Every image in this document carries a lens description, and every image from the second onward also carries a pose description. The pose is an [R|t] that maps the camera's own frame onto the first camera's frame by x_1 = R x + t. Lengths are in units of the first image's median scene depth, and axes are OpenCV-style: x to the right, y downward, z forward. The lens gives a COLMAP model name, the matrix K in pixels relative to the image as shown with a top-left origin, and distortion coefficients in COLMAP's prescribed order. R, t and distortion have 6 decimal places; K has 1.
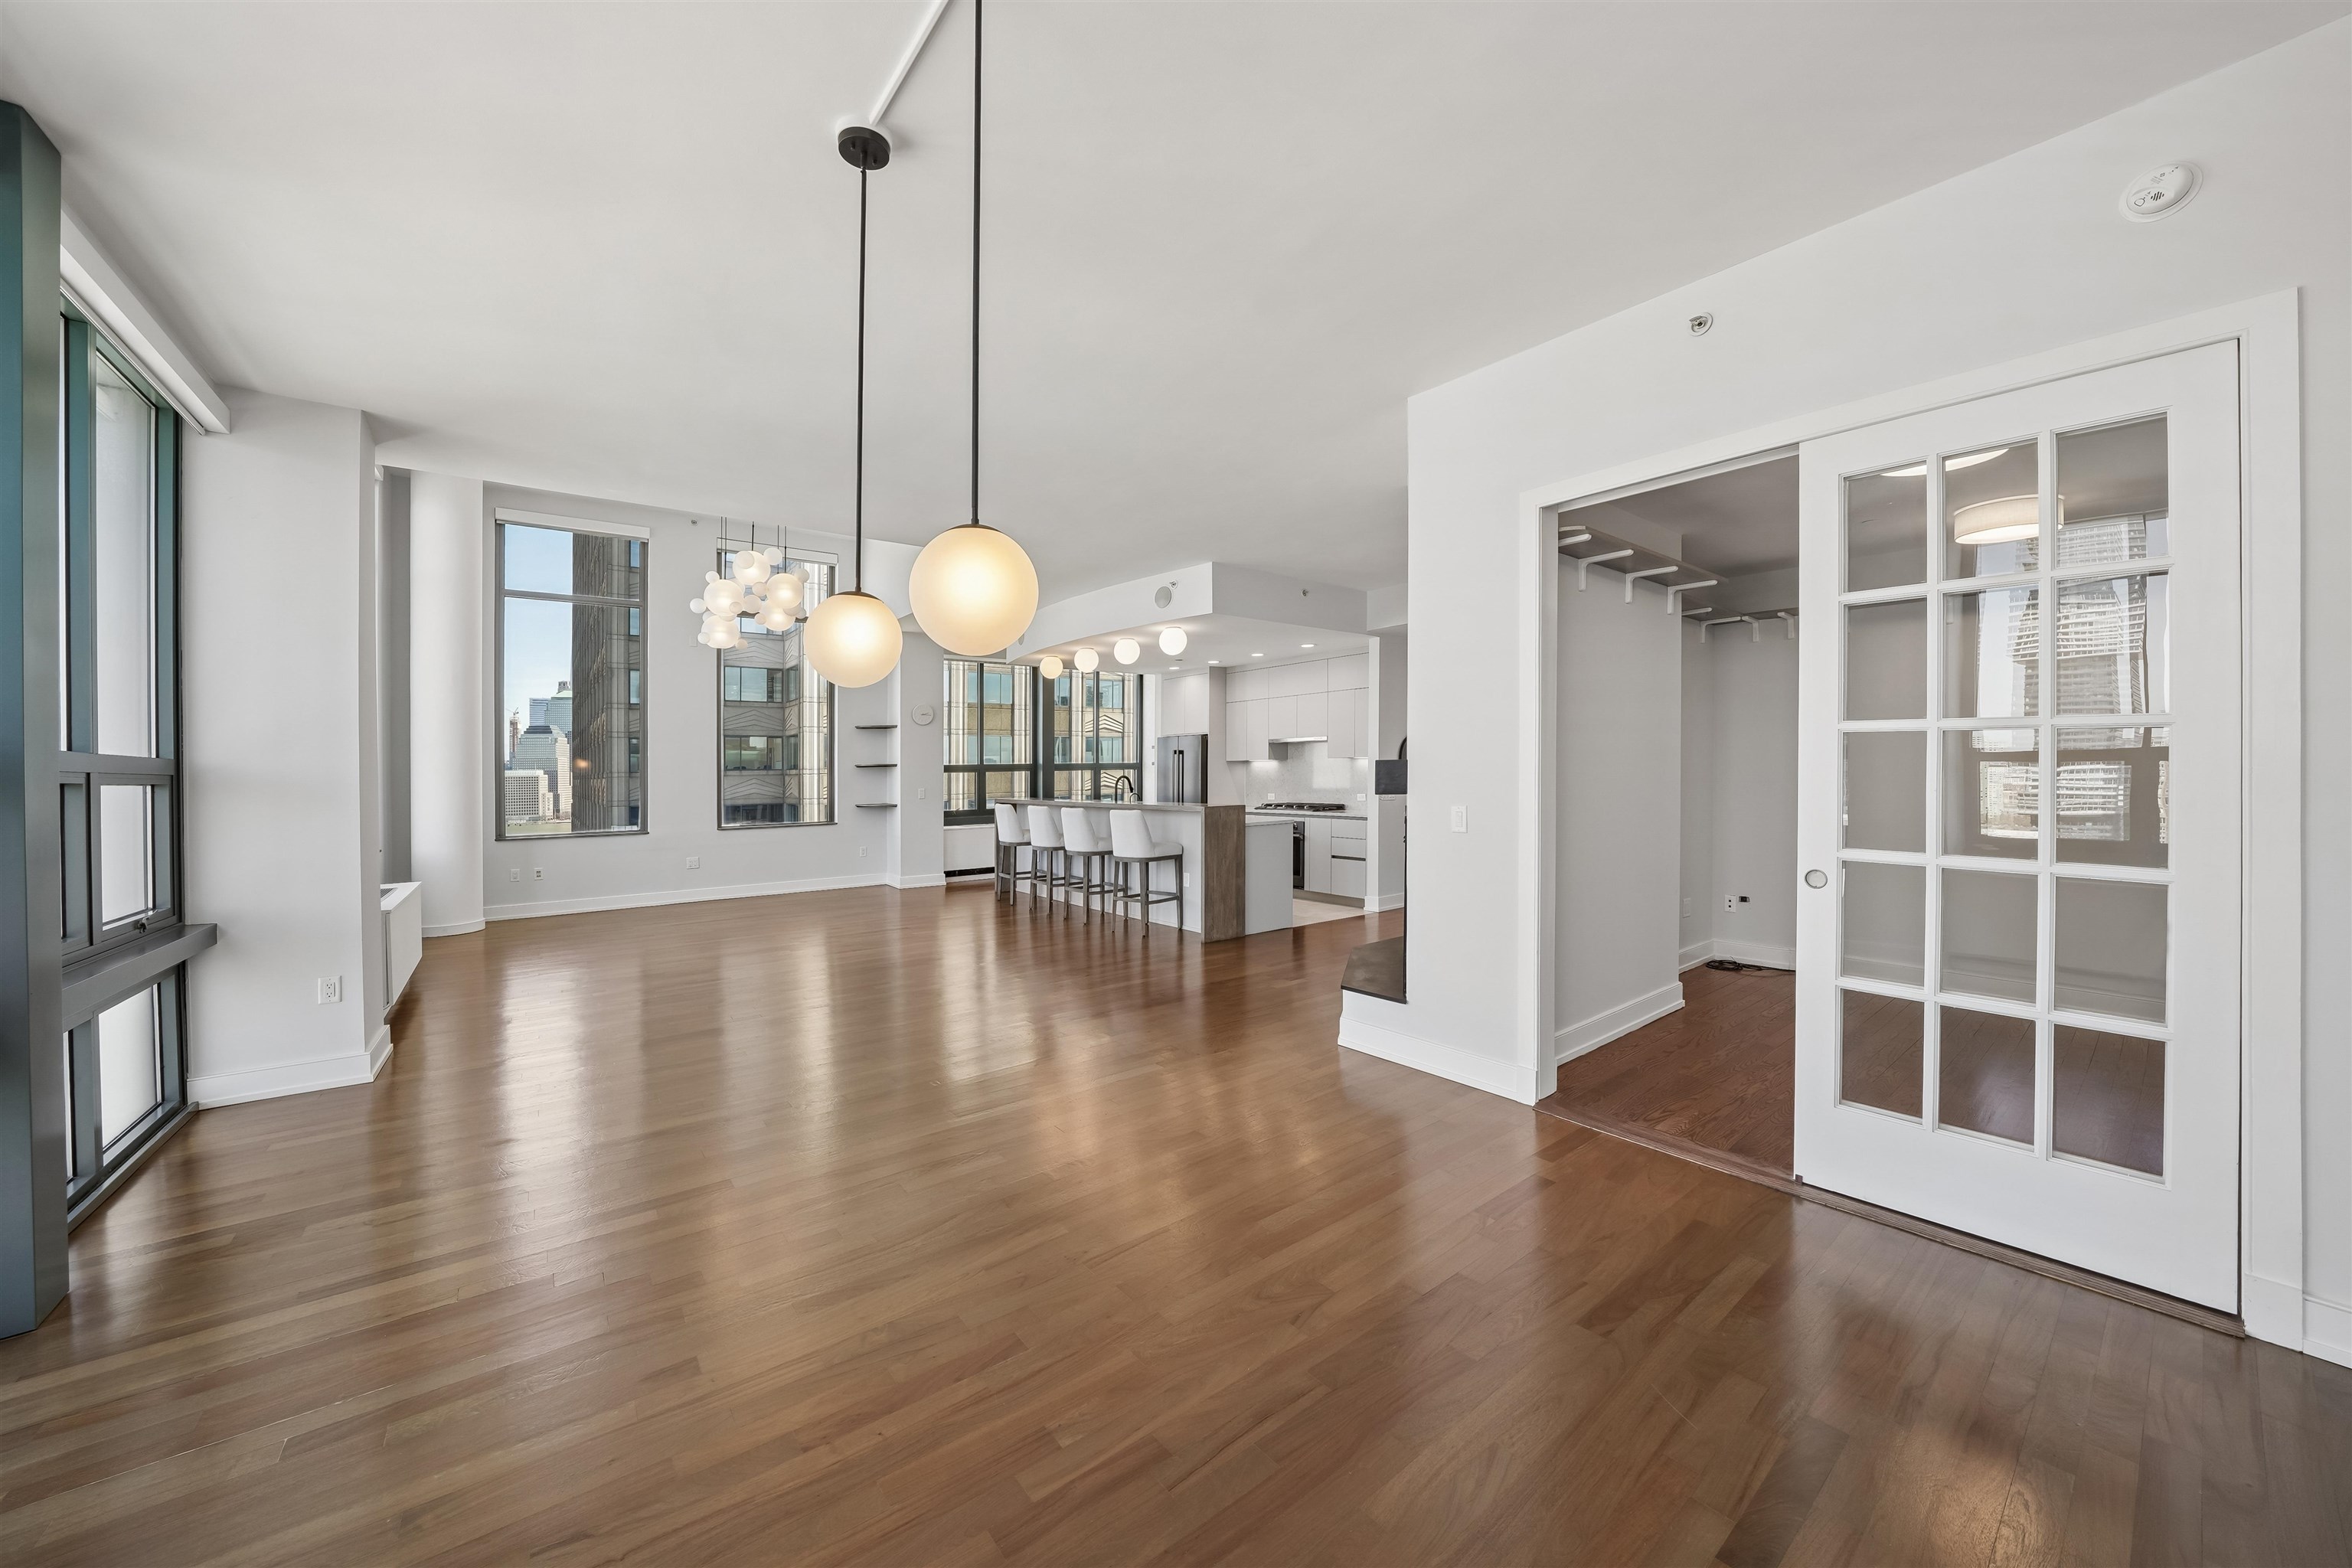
lens RADIAL K [[824.0, 0, 1192.2], [0, 824.0, 783.2], [0, 0, 1]] dist [0.000232, 0.000072]
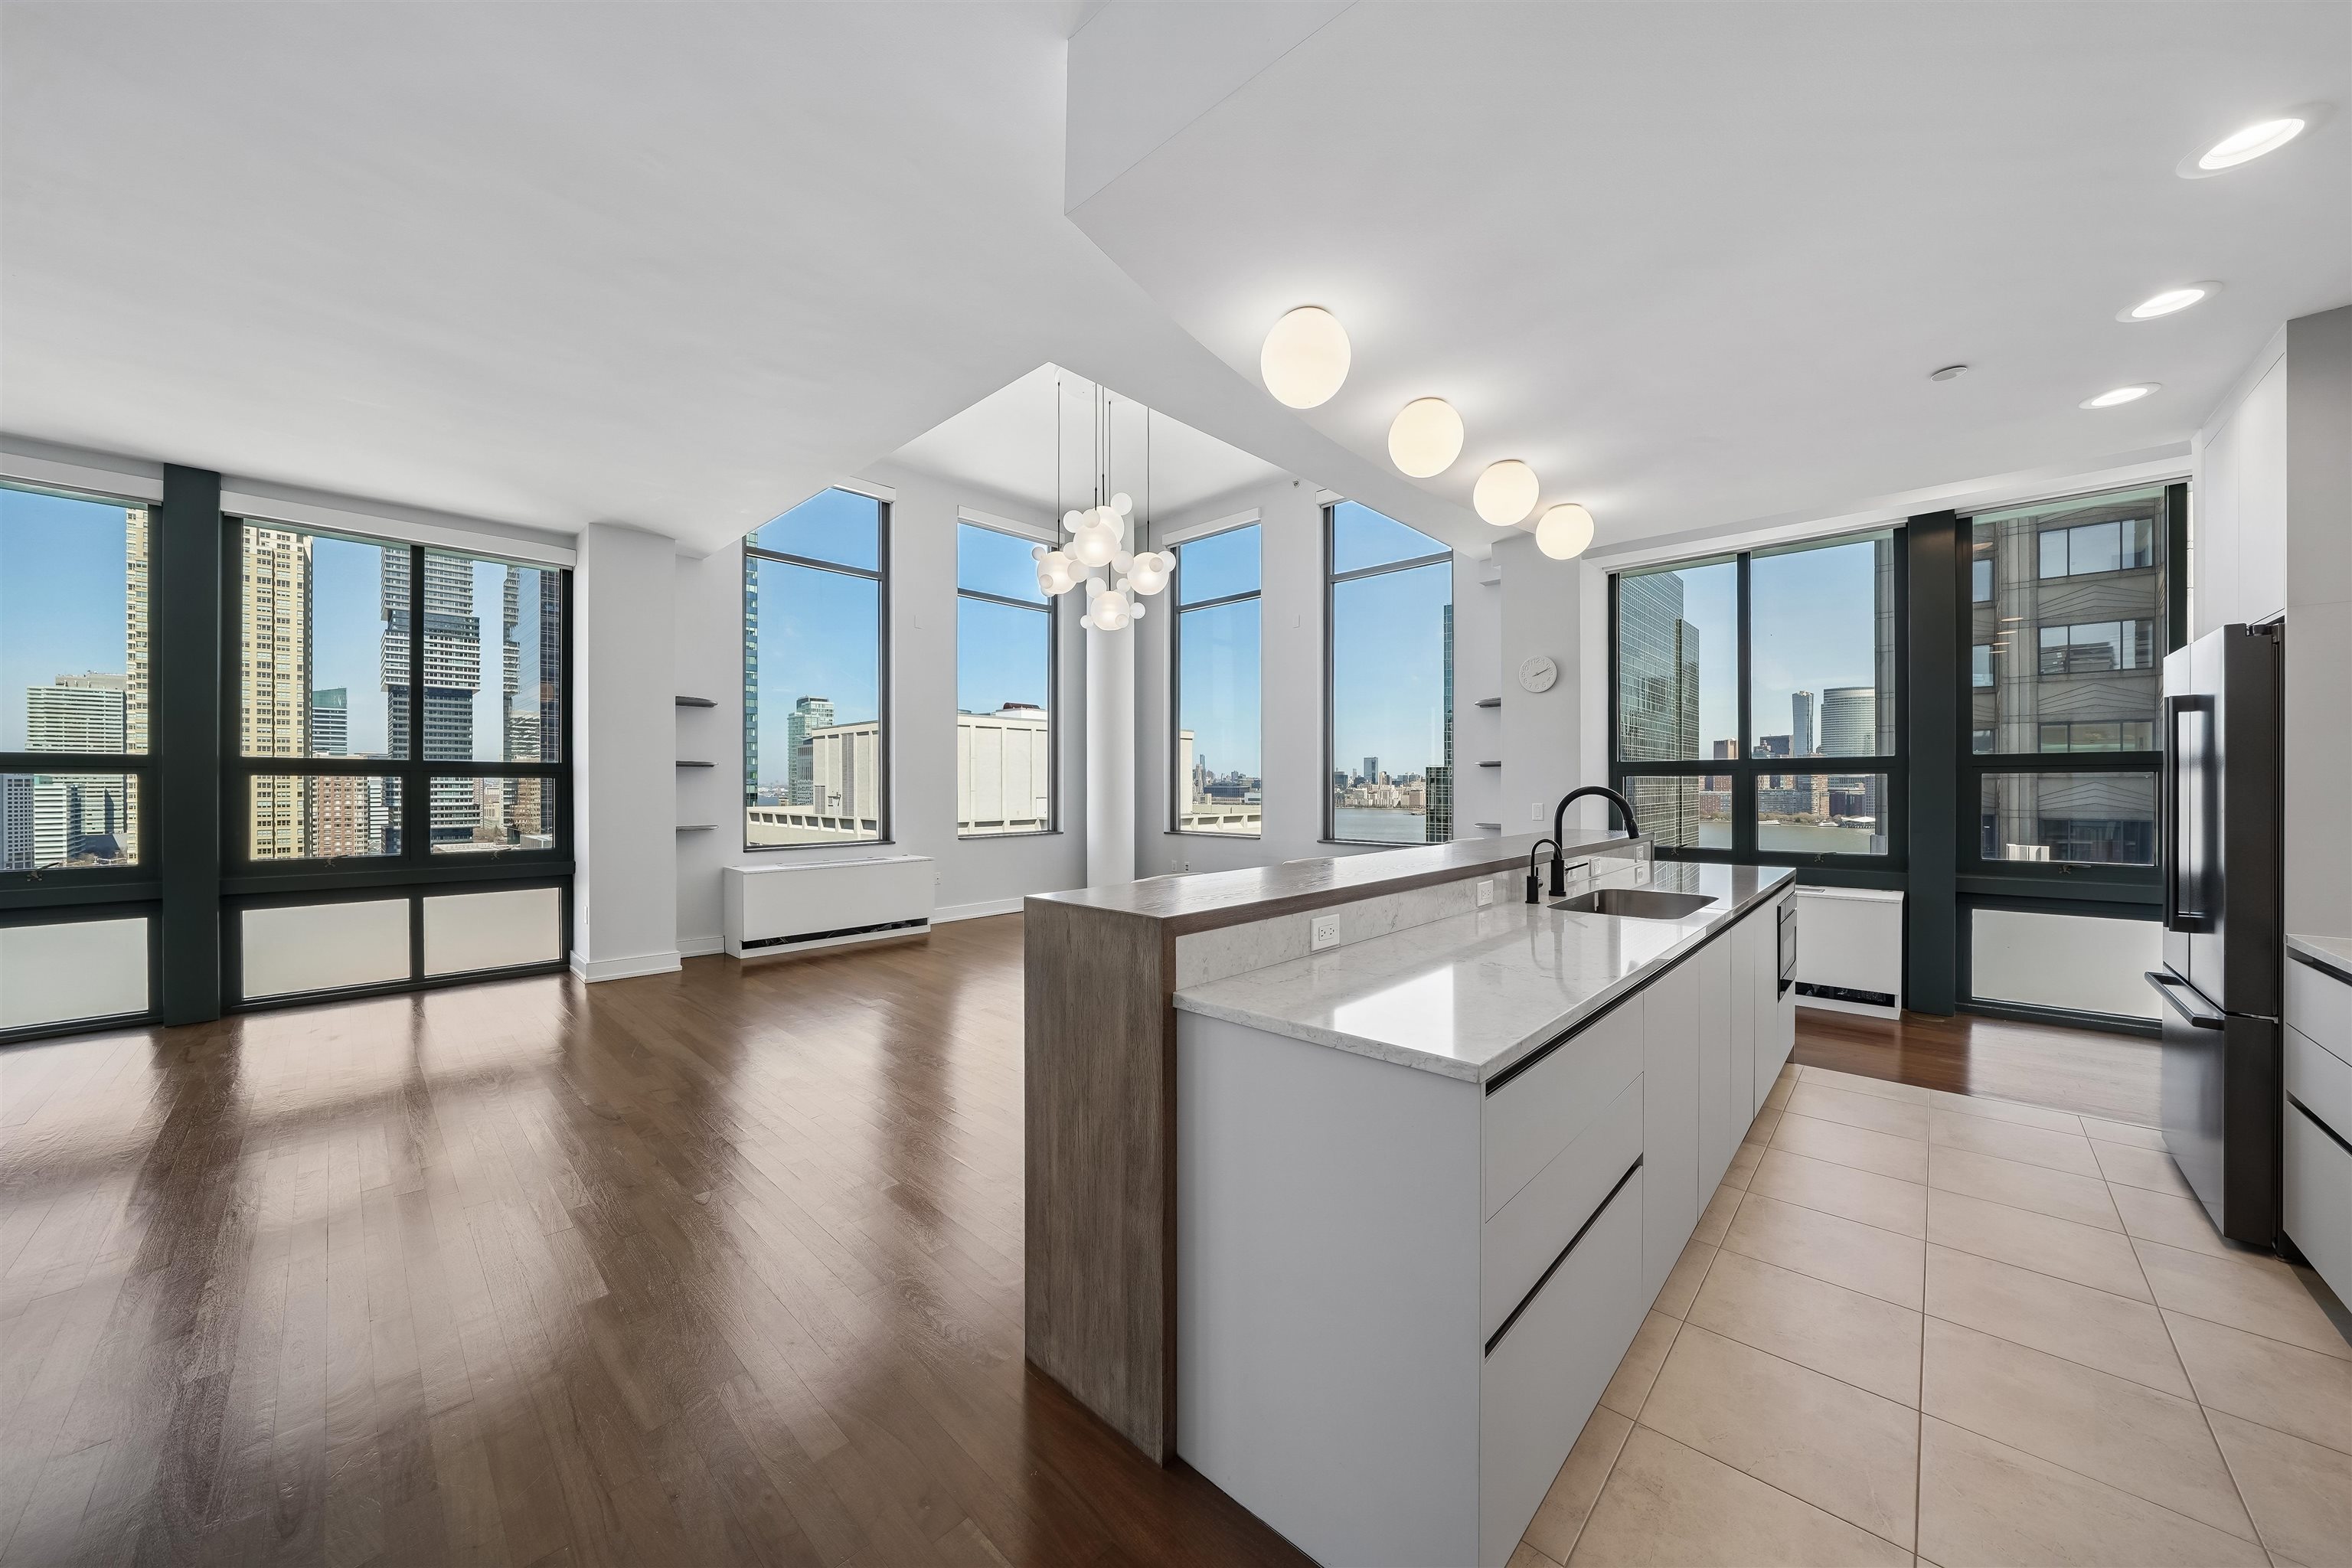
lens RADIAL K [[813.4, 0, 1176.2], [0, 813.4, 781.4], [0, 0, 1]] dist [-0.009230, 0.000373]
pose [[0.130463, 0.009861, -0.991404, 0.204477], [-0.012454, 0.999888, 0.008306, -0.010713], [0.991375, 0.011263, 0.130571, 0.668409]]
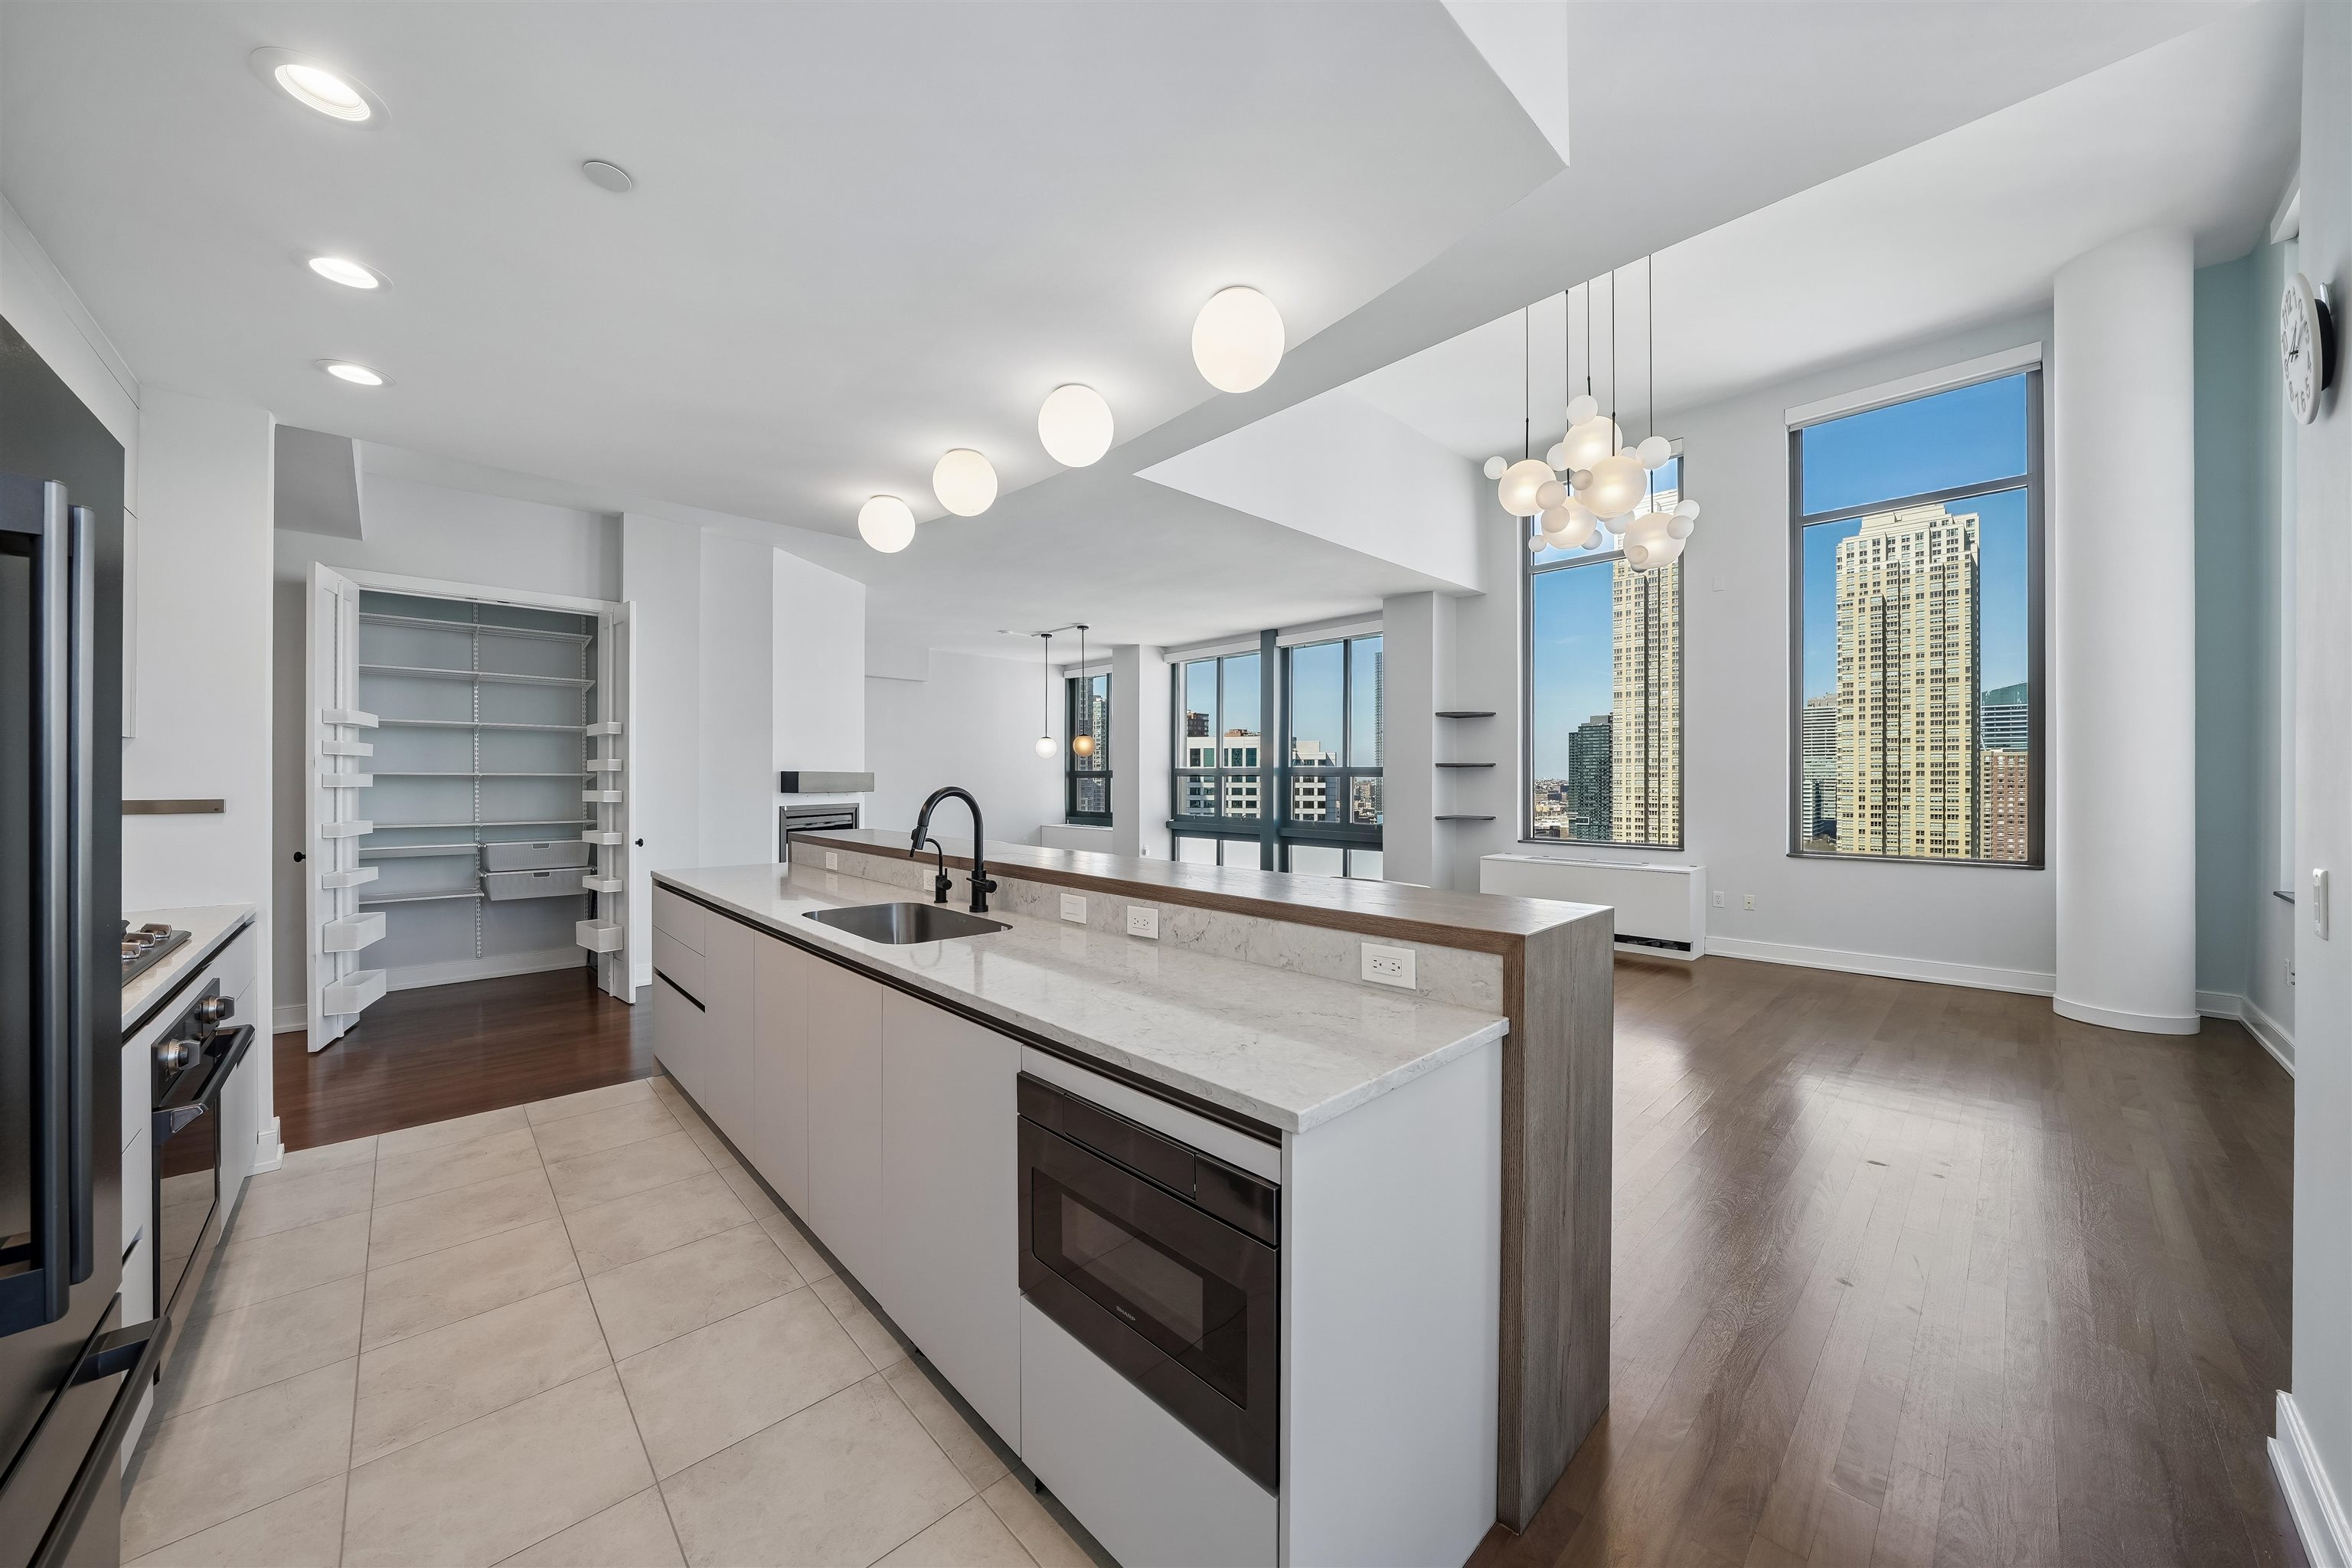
lens RADIAL K [[819.2, 0, 1166.9], [0, 819.2, 779.9], [0, 0, 1]] dist [-0.015891, 0.000117]
pose [[-0.997133, 0.011988, -0.074714, -0.118936], [0.011110, 0.999864, 0.012151, -0.012109], [0.074850, 0.011286, -0.997131, 1.118826]]
